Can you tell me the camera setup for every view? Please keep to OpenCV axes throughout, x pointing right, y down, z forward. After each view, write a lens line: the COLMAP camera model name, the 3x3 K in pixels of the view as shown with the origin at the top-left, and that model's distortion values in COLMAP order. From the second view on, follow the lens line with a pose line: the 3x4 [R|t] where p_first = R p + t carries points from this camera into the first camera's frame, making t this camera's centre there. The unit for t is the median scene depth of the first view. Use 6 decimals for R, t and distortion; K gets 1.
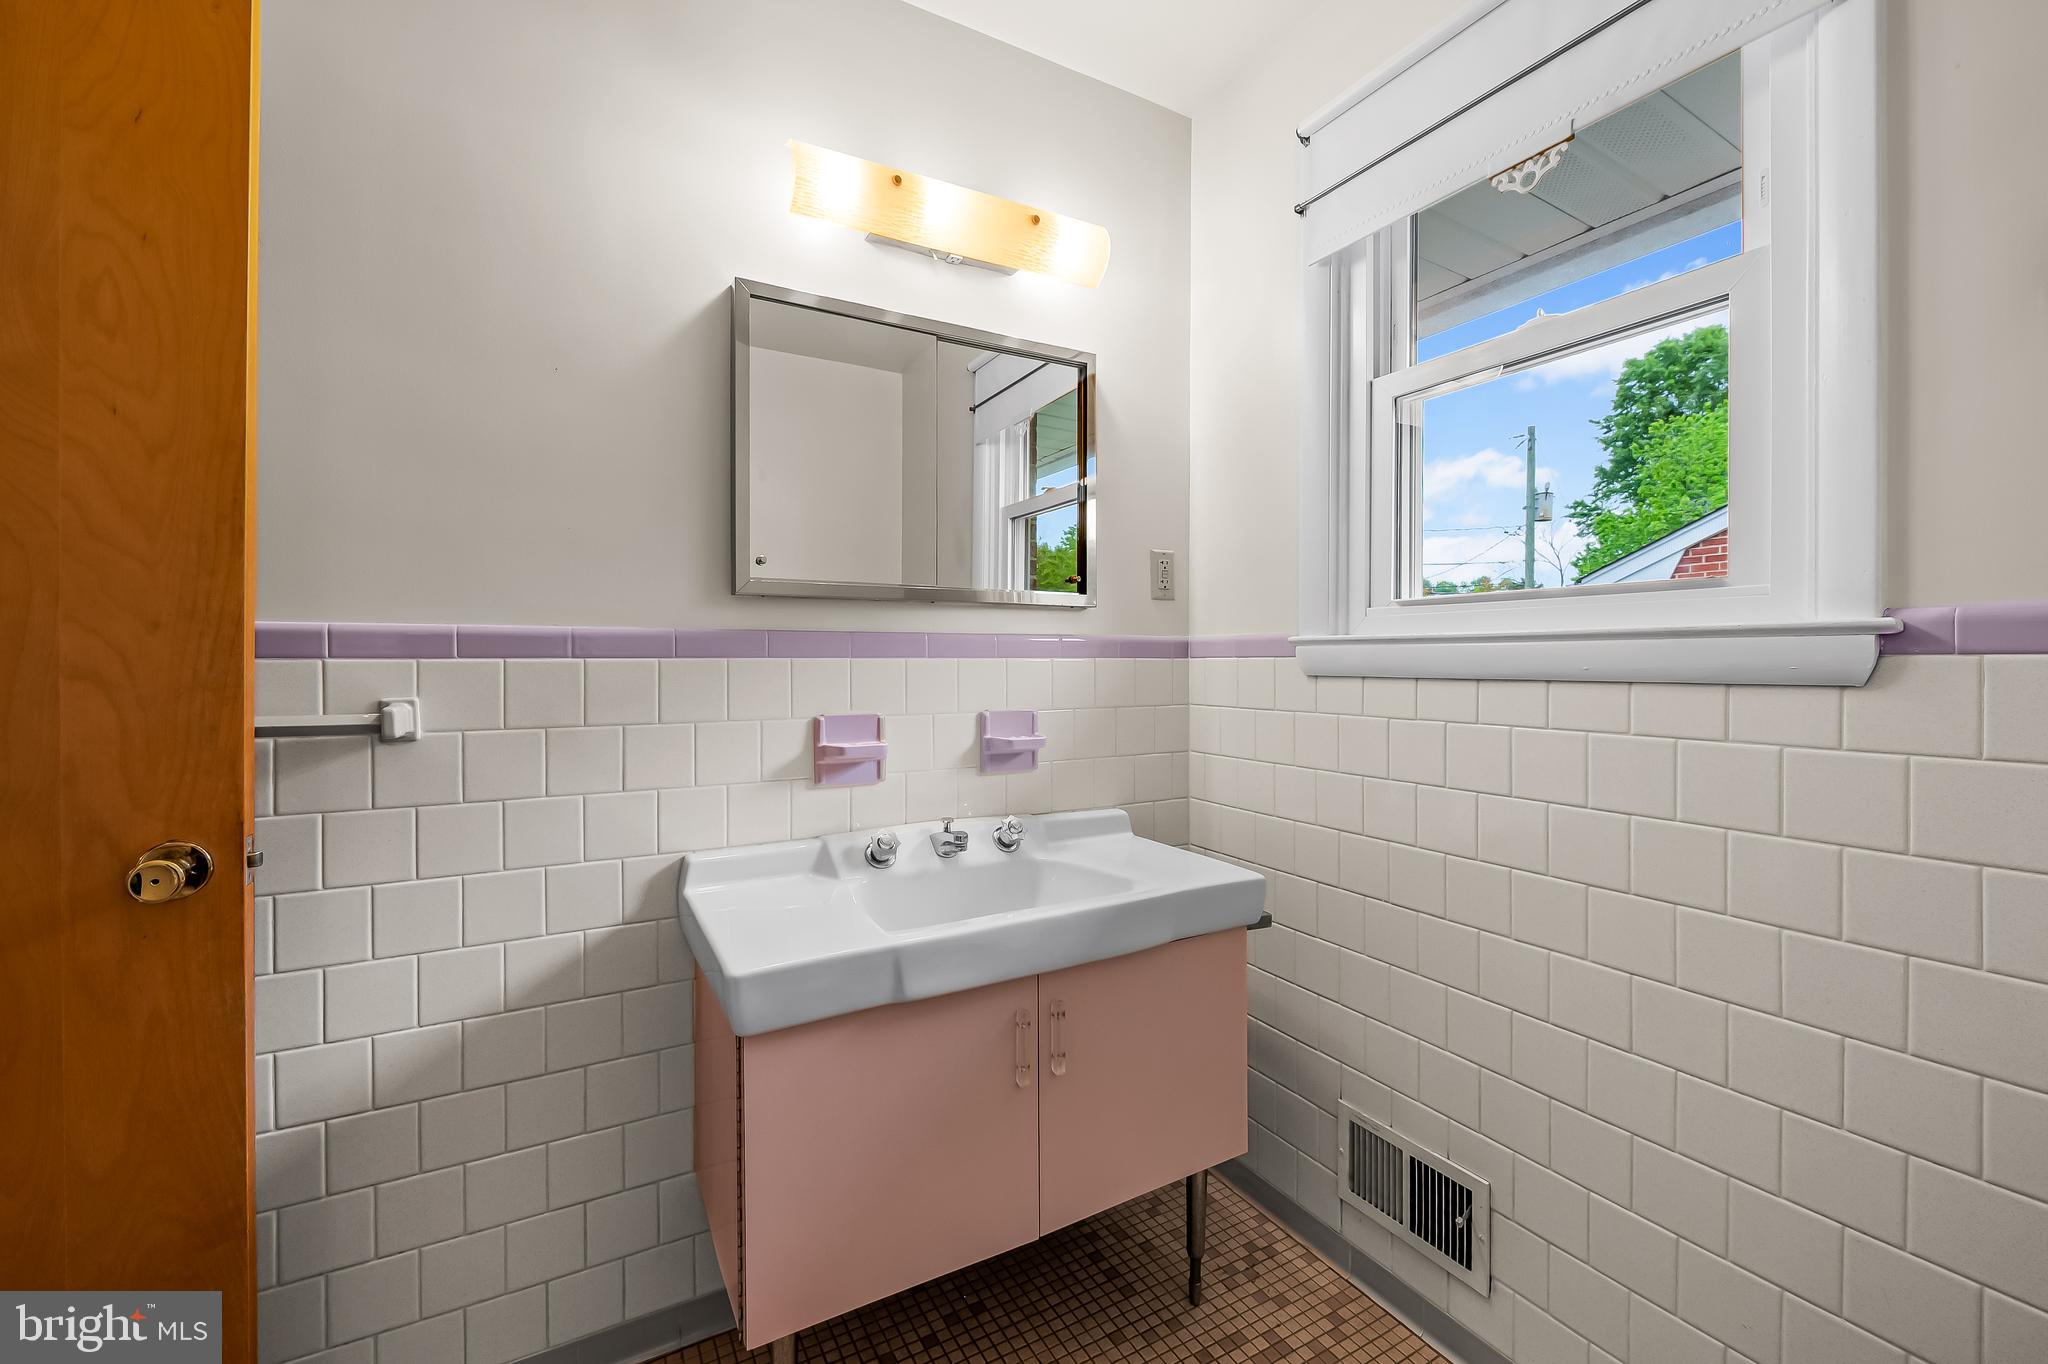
lens RADIAL K [[824.0, 0, 1039.8], [0, 824.0, 654.7], [0, 0, 1]] dist [-0.007020, -0.001285]
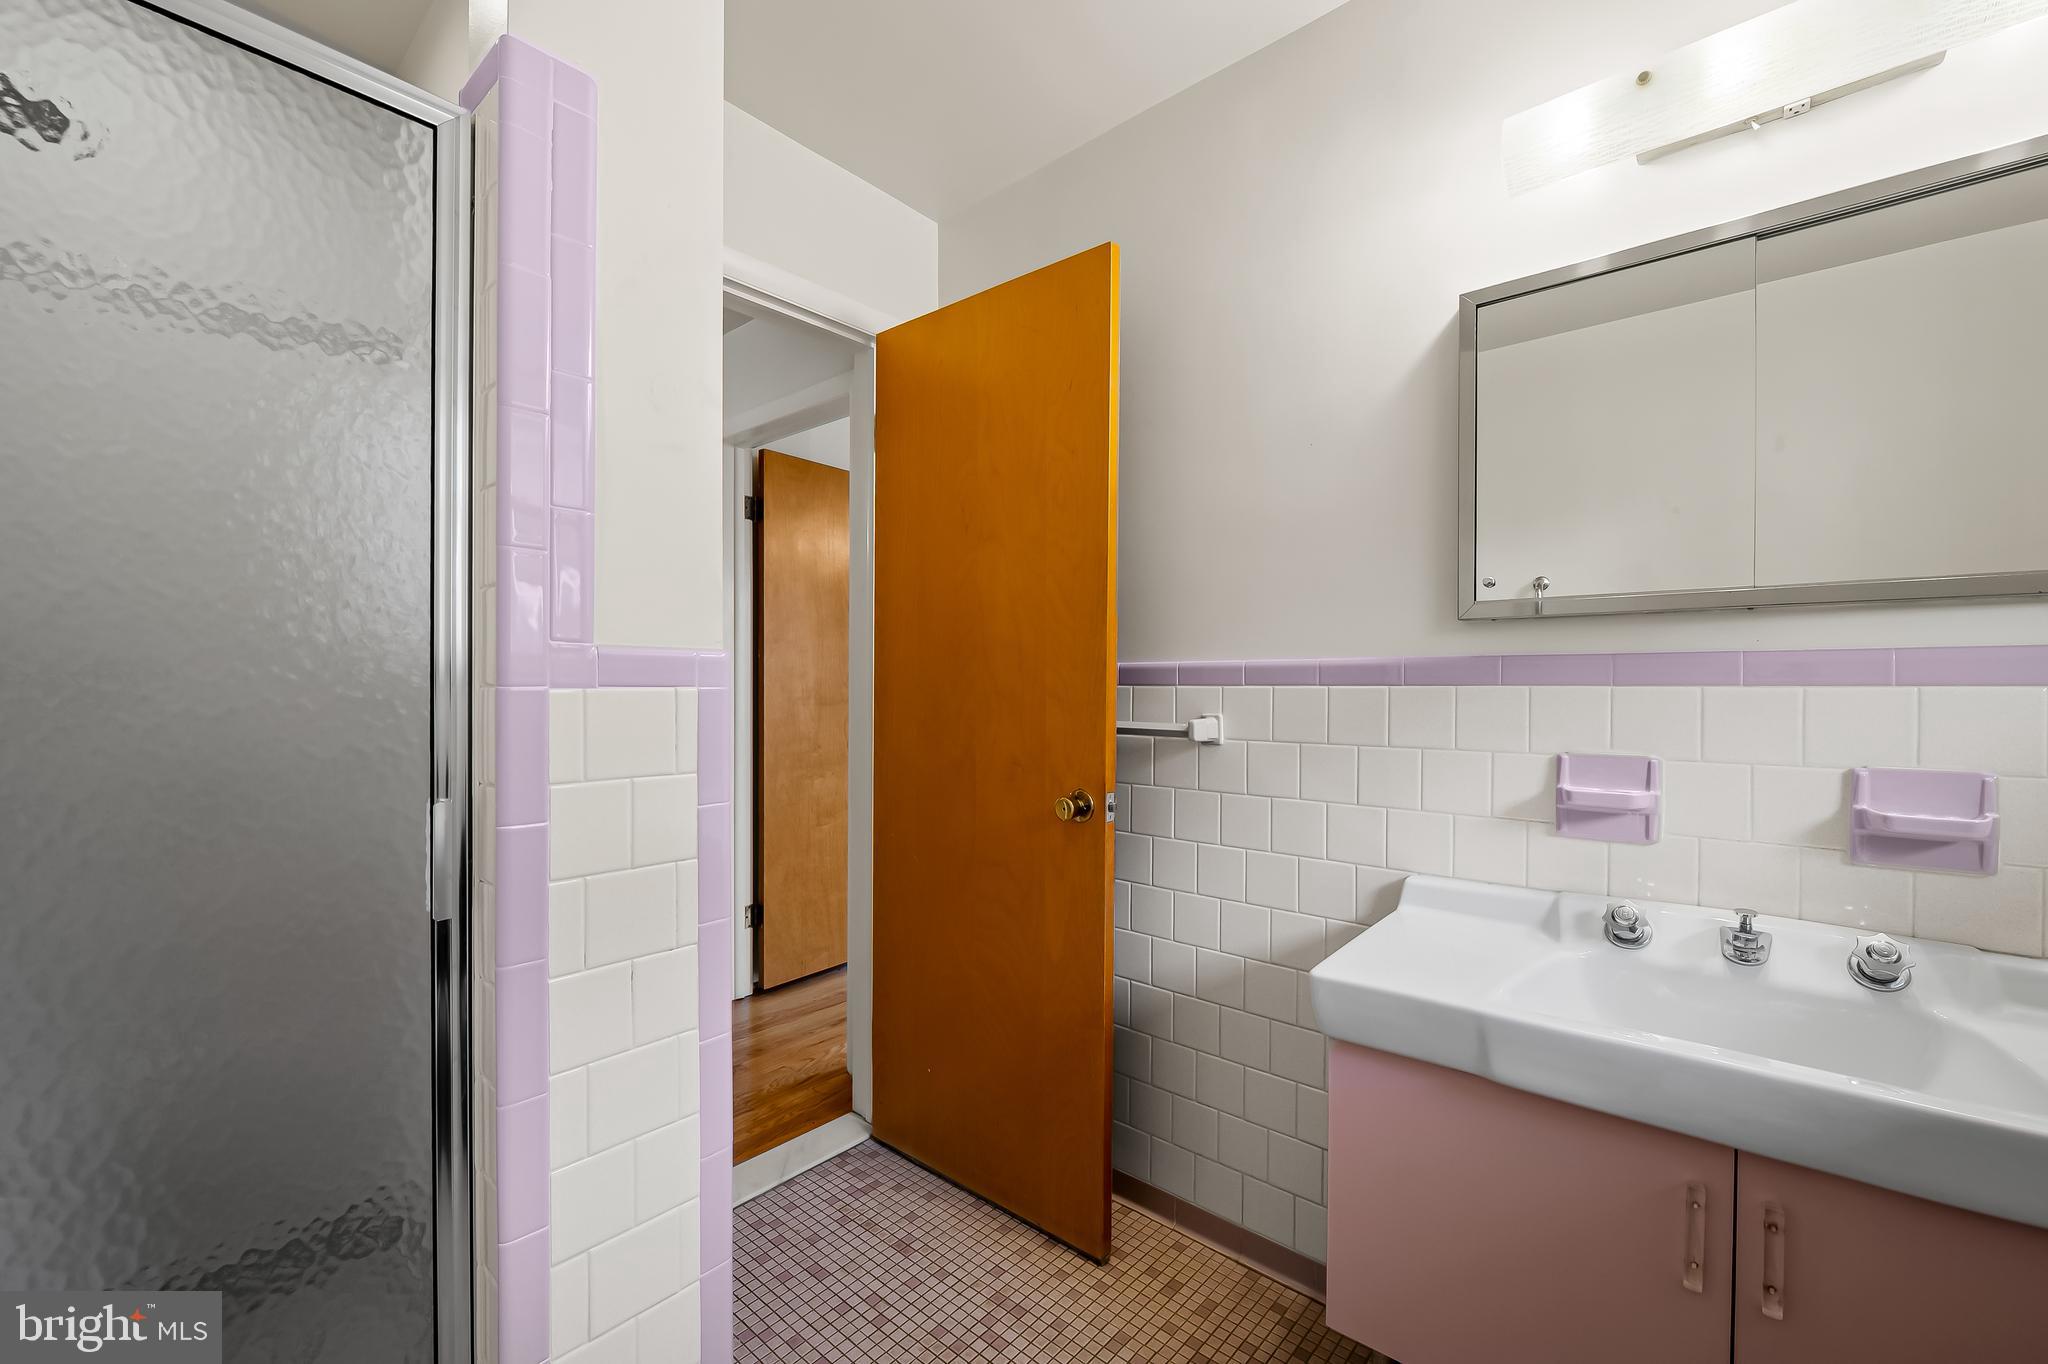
lens RADIAL K [[824.0, 0, 1030.1], [0, 824.0, 687.4], [0, 0, 1]] dist [-0.007020, -0.001285]
pose [[0.344926, 0.003031, -0.938625, 0.360089], [0.002087, 0.999990, 0.003997, 0.000785], [0.938628, -0.003338, 0.344916, 0.180271]]
